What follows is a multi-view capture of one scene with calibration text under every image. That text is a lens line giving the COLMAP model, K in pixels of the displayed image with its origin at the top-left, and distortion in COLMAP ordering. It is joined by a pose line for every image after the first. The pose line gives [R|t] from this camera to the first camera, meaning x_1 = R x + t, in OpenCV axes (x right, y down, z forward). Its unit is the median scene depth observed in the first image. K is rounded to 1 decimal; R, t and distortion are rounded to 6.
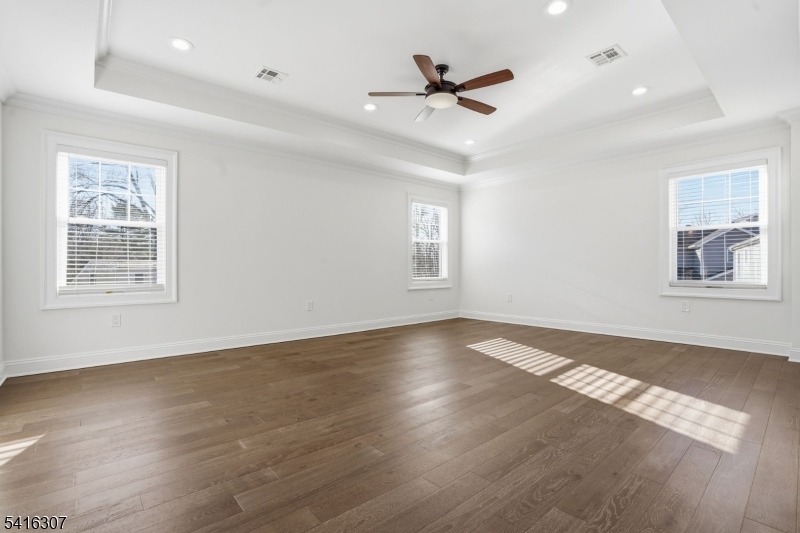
lens RADIAL K [[370.5, 0, 398.7], [0, 370.5, 270.6], [0, 0, 1]] dist [-0.058434, 0.000313]
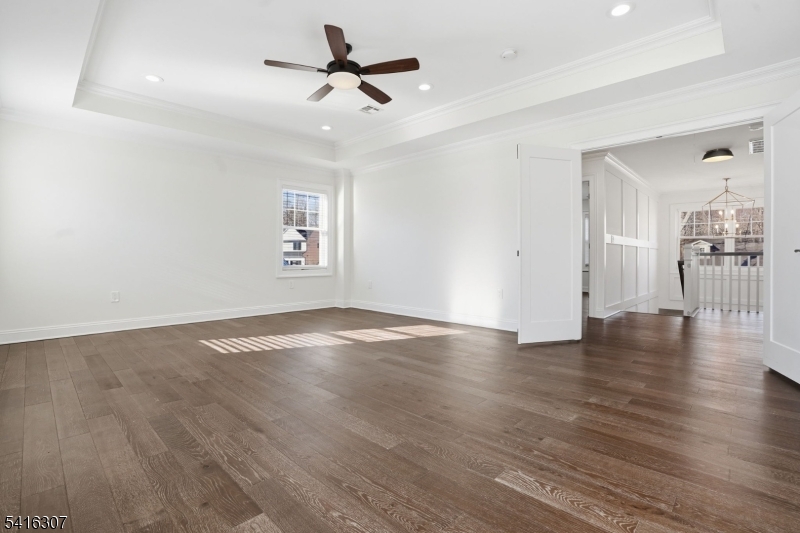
lens RADIAL K [[372.8, 0, 394.9], [0, 372.8, 260.8], [0, 0, 1]] dist [-0.044013, 0.000577]
pose [[-0.073964, -0.007460, 0.997233, -0.821497], [0.007489, 0.999940, 0.008036, 0.000970], [-0.997233, 0.008063, -0.073903, 0.896036]]
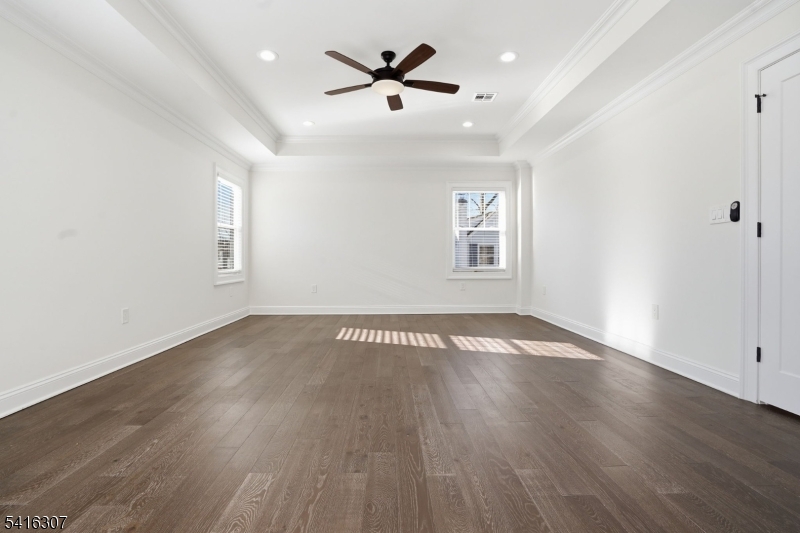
lens RADIAL K [[390.1, 0, 400.0], [0, 390.1, 266.5], [0, 0, 1]] dist [-0.047096, 0.000057]
pose [[0.635439, -0.015420, 0.771997, -0.640840], [0.006882, 0.999874, 0.014308, 0.002181], [-0.772120, -0.003779, 0.635465, 0.295715]]
